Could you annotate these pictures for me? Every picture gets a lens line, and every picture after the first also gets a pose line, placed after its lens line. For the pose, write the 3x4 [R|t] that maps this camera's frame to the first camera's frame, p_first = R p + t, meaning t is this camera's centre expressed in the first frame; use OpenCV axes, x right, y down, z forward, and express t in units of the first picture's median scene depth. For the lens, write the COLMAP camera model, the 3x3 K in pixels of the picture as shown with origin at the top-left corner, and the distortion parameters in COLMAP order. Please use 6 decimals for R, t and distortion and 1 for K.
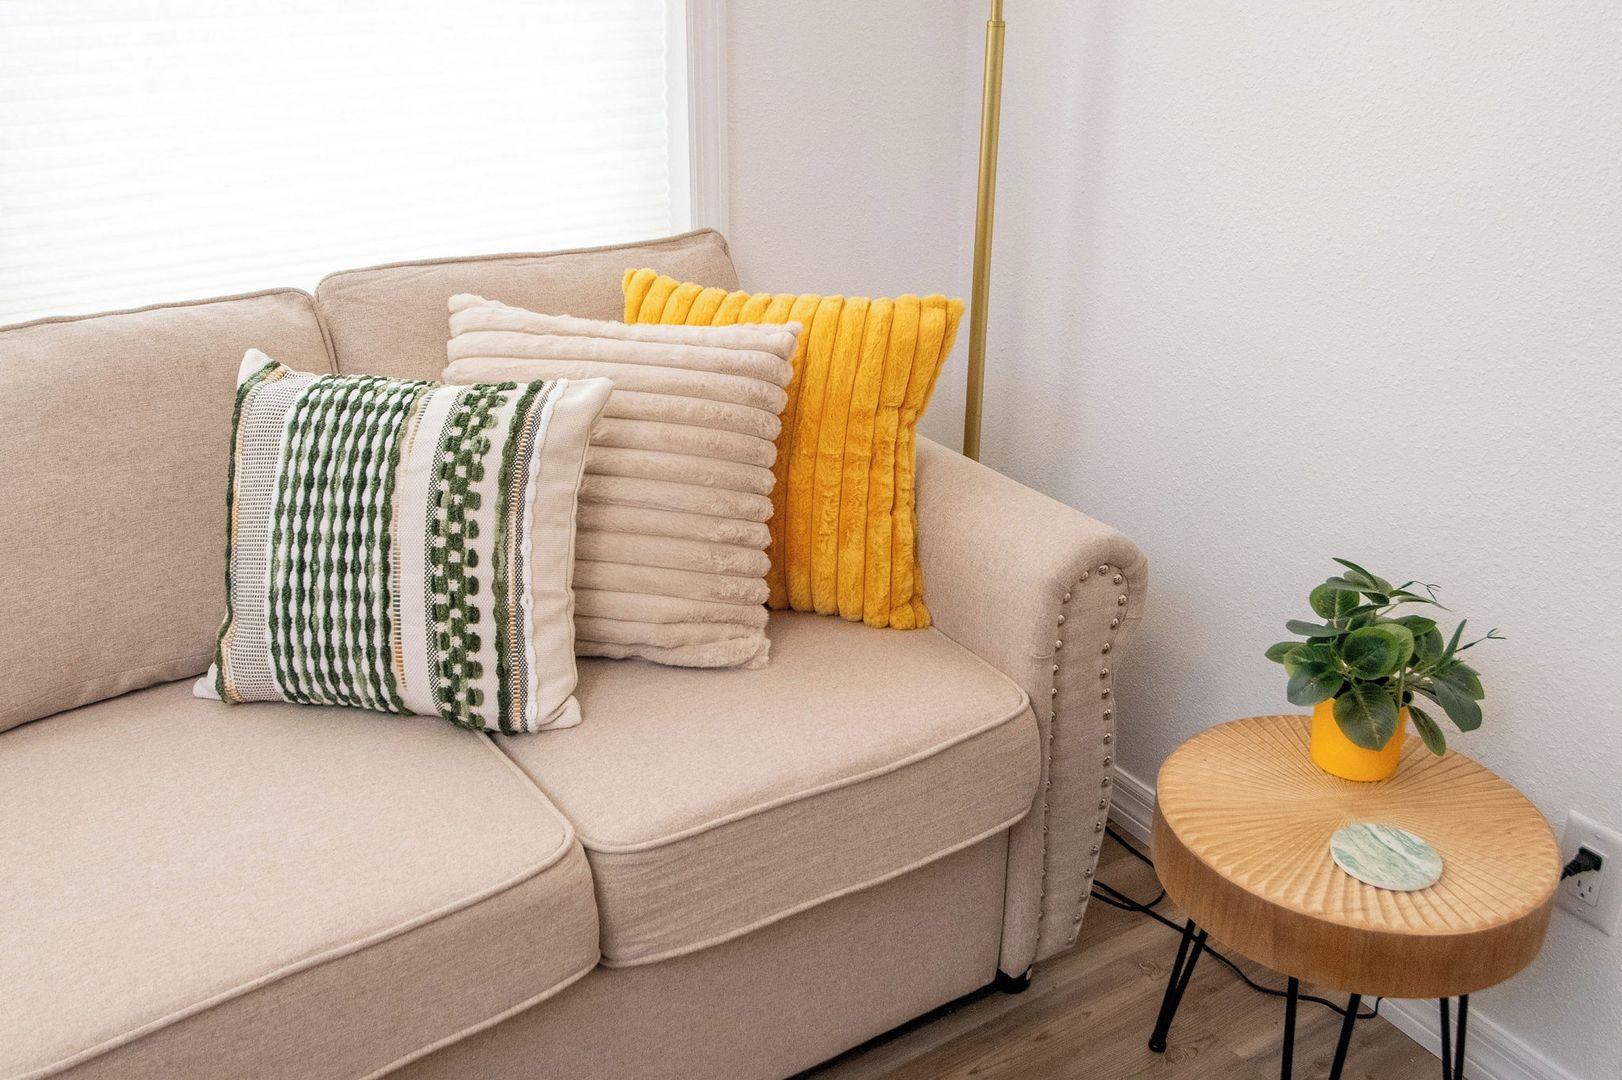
lens RADIAL K [[1365.5, 0, 782.2], [0, 1365.5, 534.6], [0, 0, 1]] dist [0.006423, 0.006021]
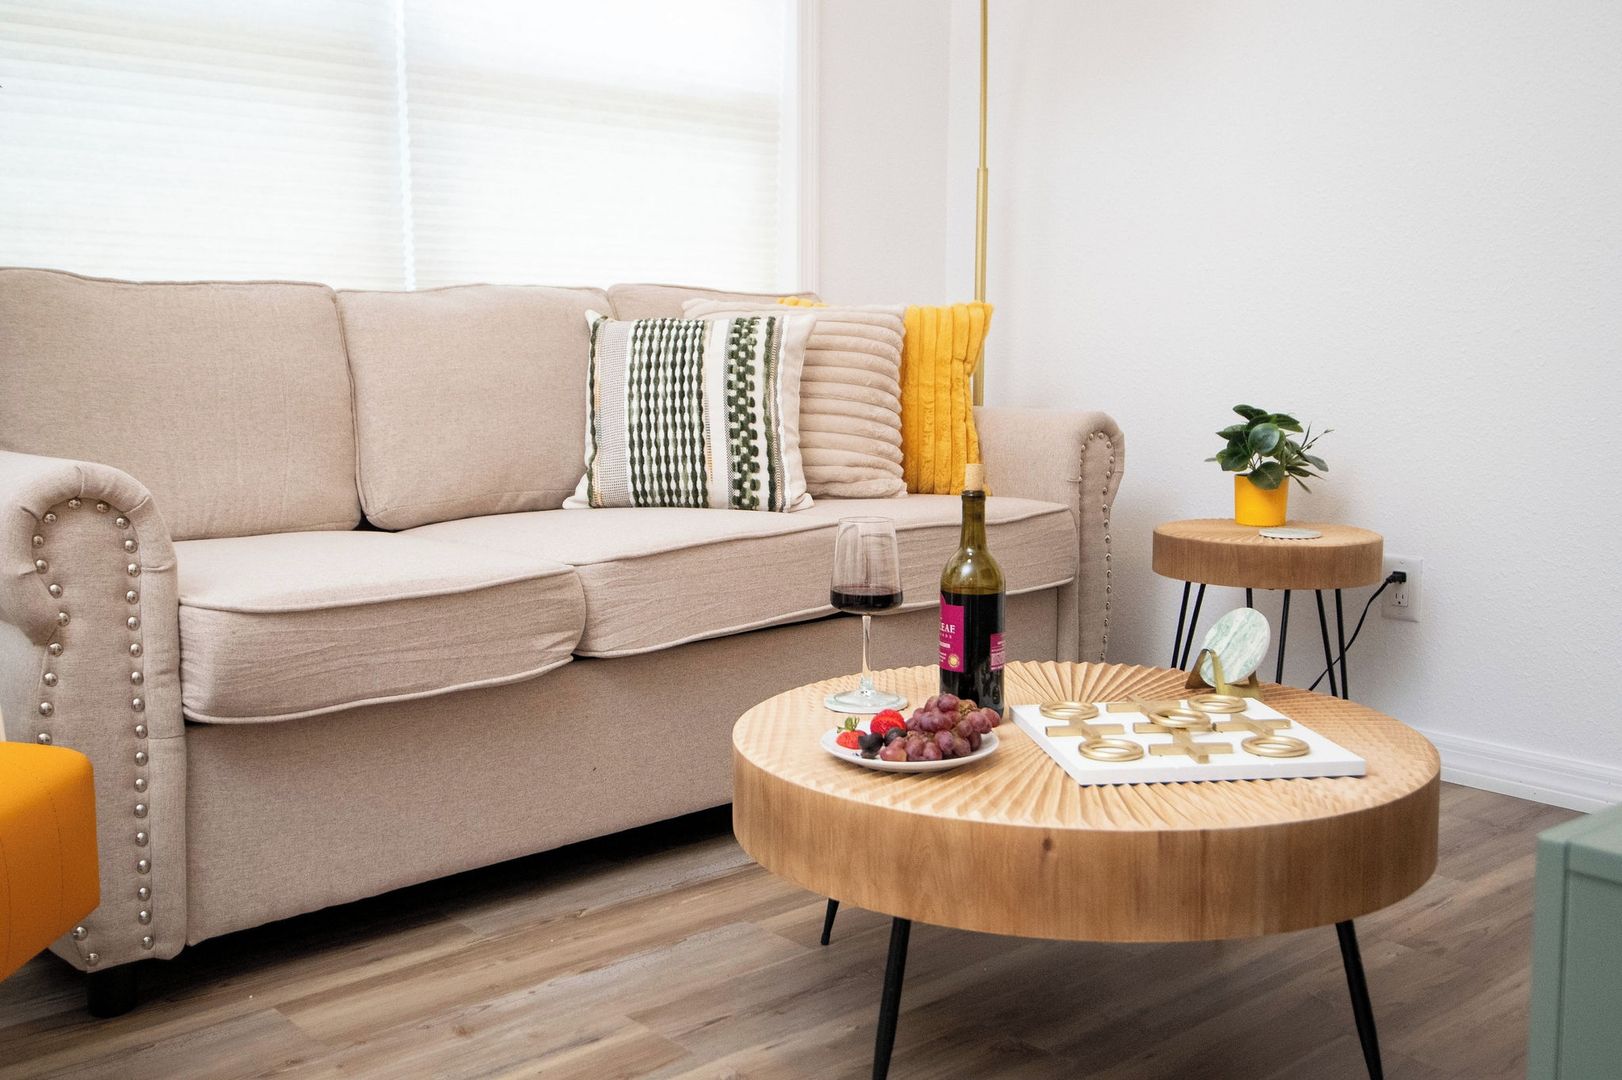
lens RADIAL K [[1365.5, 0, 782.2], [0, 1365.5, 534.6], [0, 0, 1]] dist [0.006423, 0.006021]
pose [[0.991251, -0.030475, 0.128427, -0.407440], [0.062055, 0.966346, -0.249651, 0.593191], [-0.116497, 0.255436, 0.959782, -0.576790]]
